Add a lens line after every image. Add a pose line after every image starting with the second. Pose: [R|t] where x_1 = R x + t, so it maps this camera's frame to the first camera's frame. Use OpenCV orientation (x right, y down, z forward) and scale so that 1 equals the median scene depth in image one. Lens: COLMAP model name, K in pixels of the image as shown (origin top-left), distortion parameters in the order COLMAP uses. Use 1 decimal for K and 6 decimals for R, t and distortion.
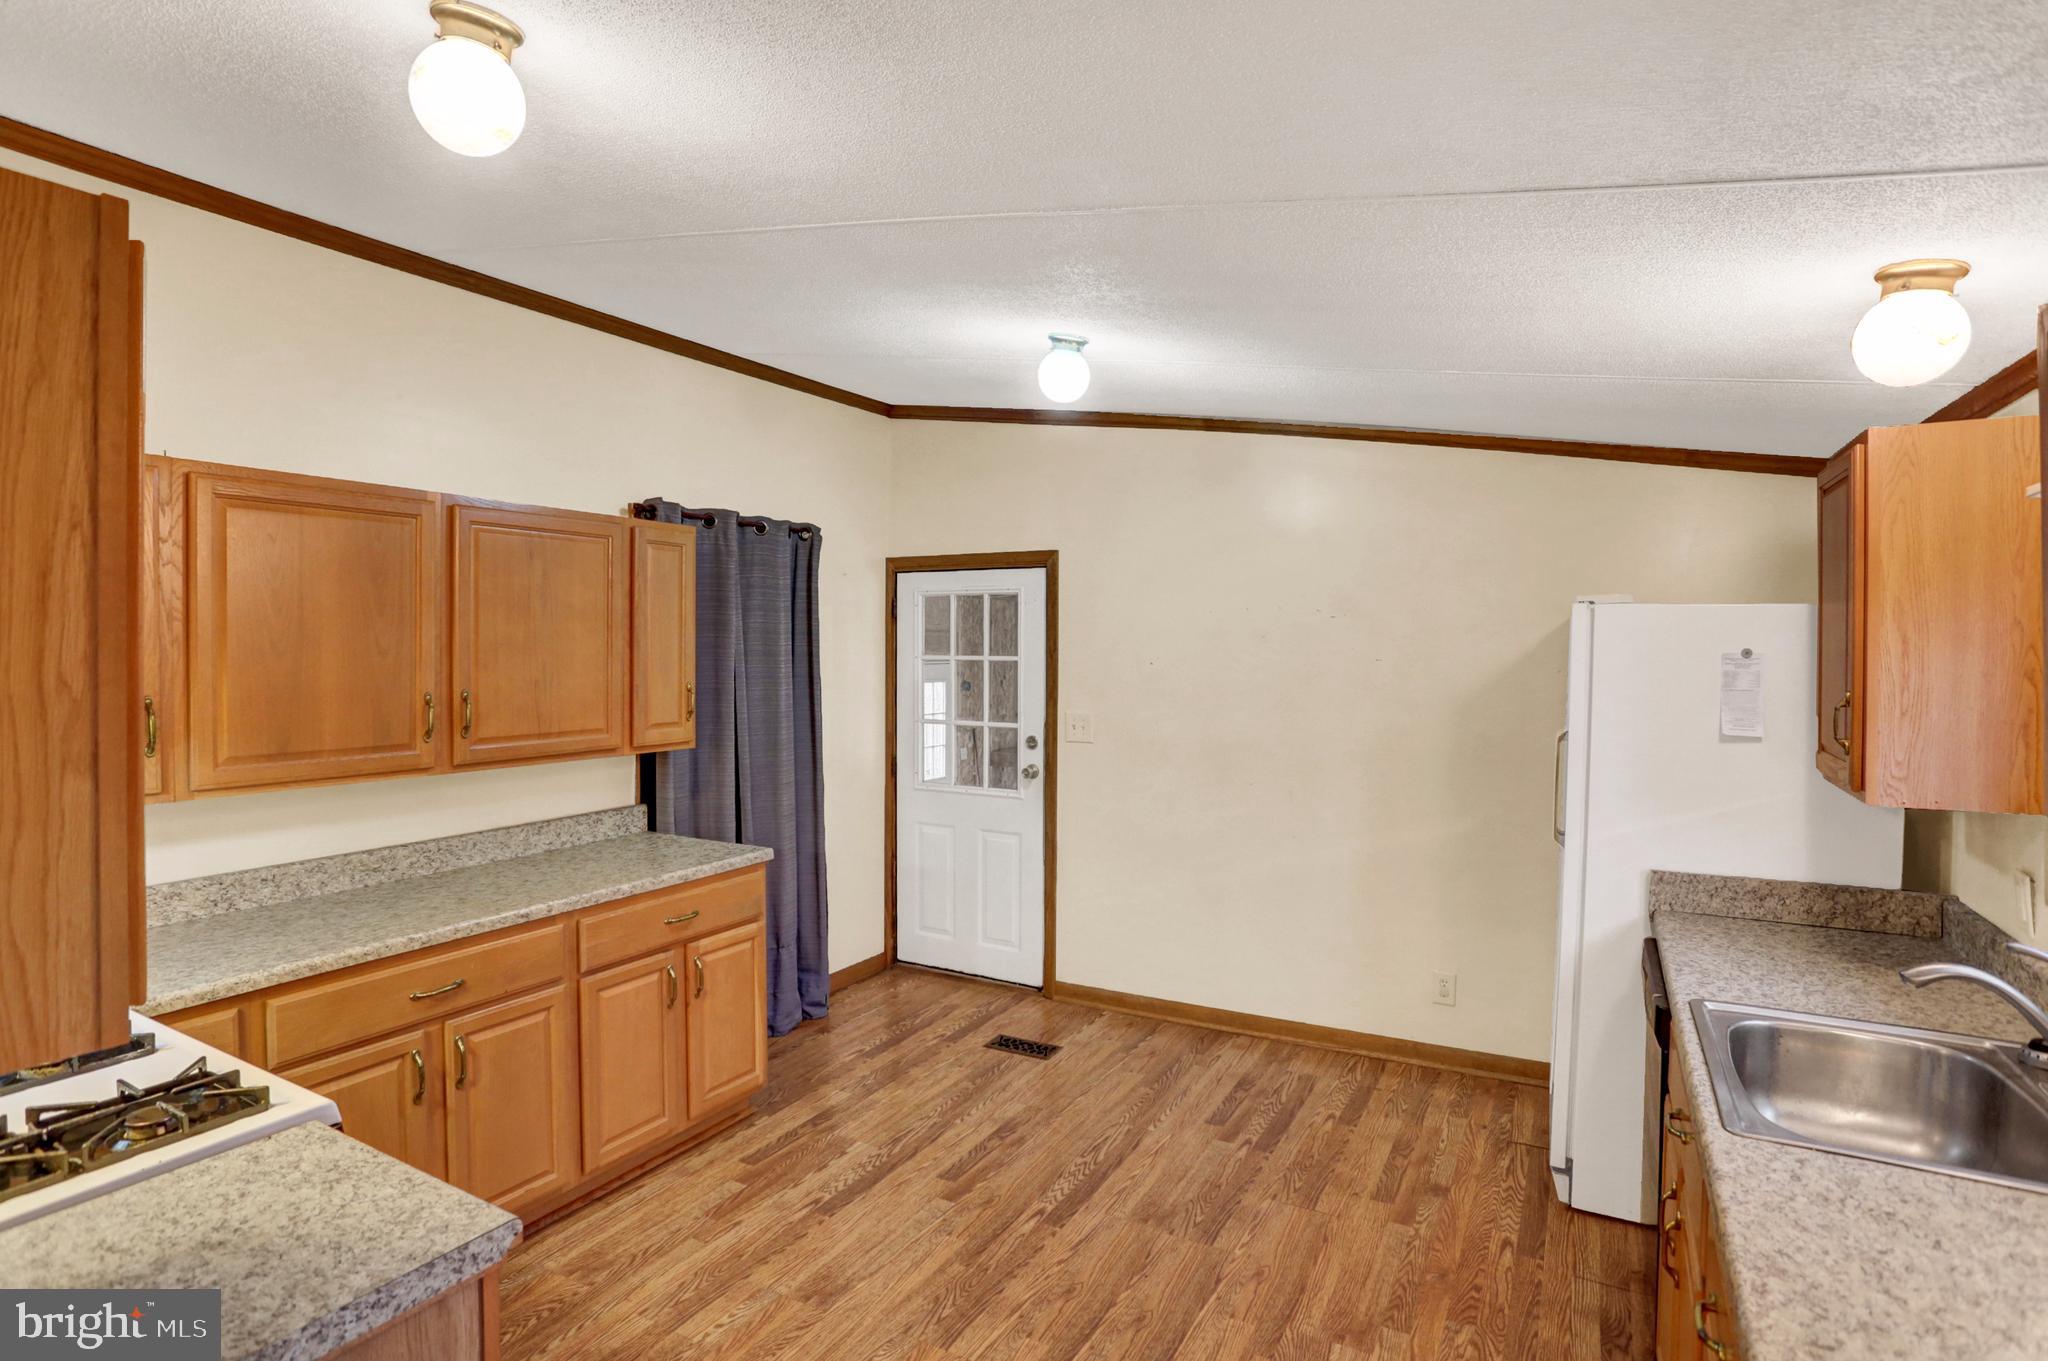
lens RADIAL K [[1039.2, 0, 1024.0], [0, 1039.2, 680.5], [0, 0, 1]] dist [-0.100929, 0.030883]
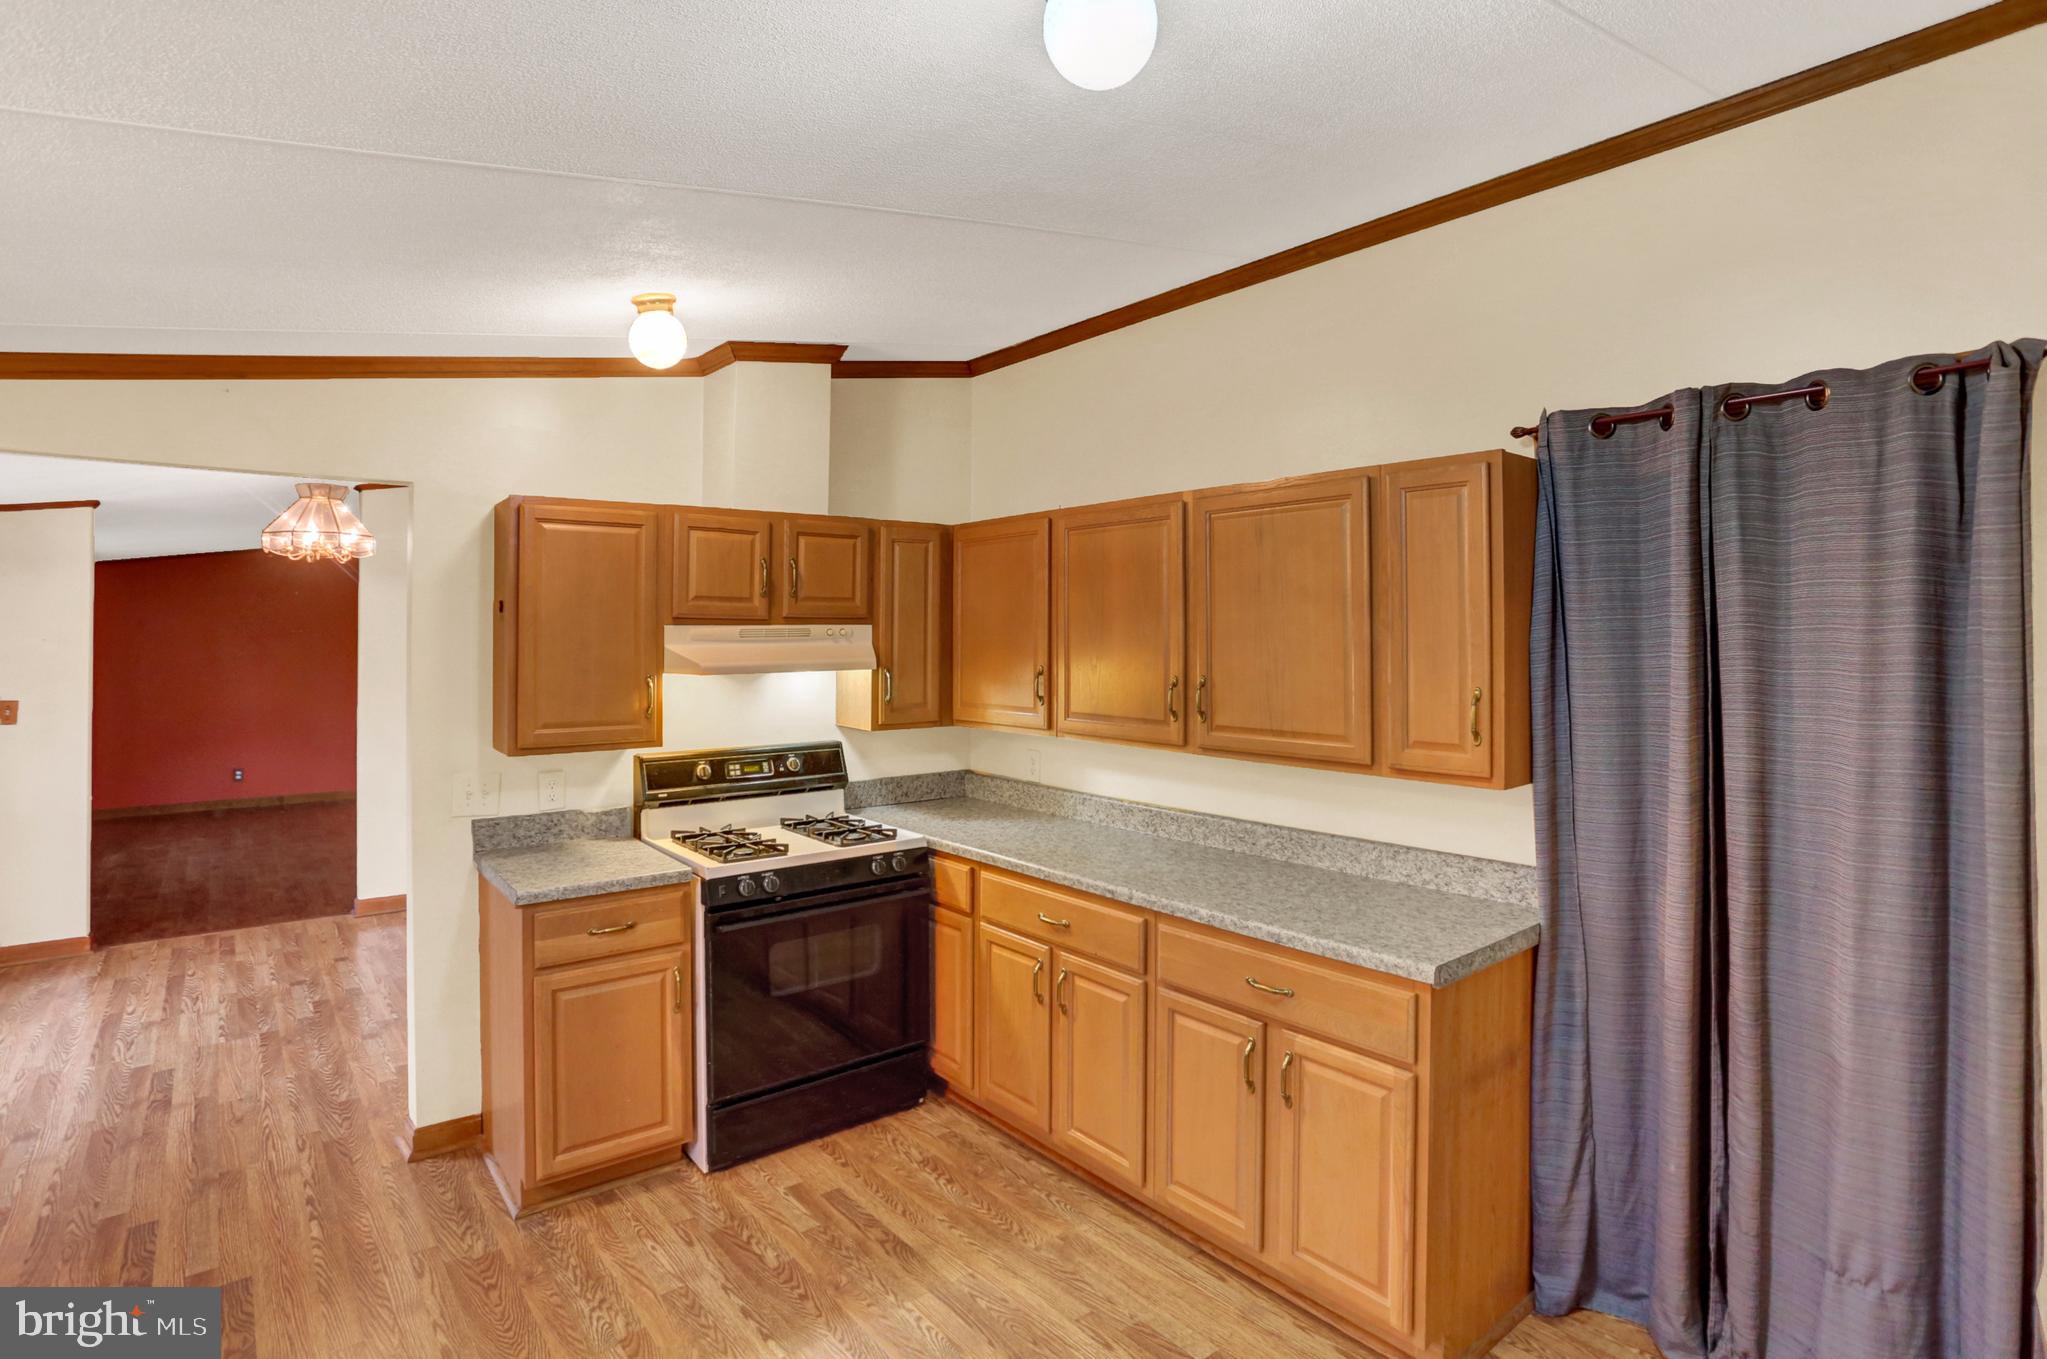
lens RADIAL K [[1027.7, 0, 1026.0], [0, 1027.7, 647.3], [0, 0, 1]] dist [-0.066099, 0.030179]
pose [[-0.365762, 0.007137, -0.930681, 0.470600], [-0.033910, 0.999204, 0.020989, -0.034749], [0.930090, 0.039236, -0.365229, 1.174951]]
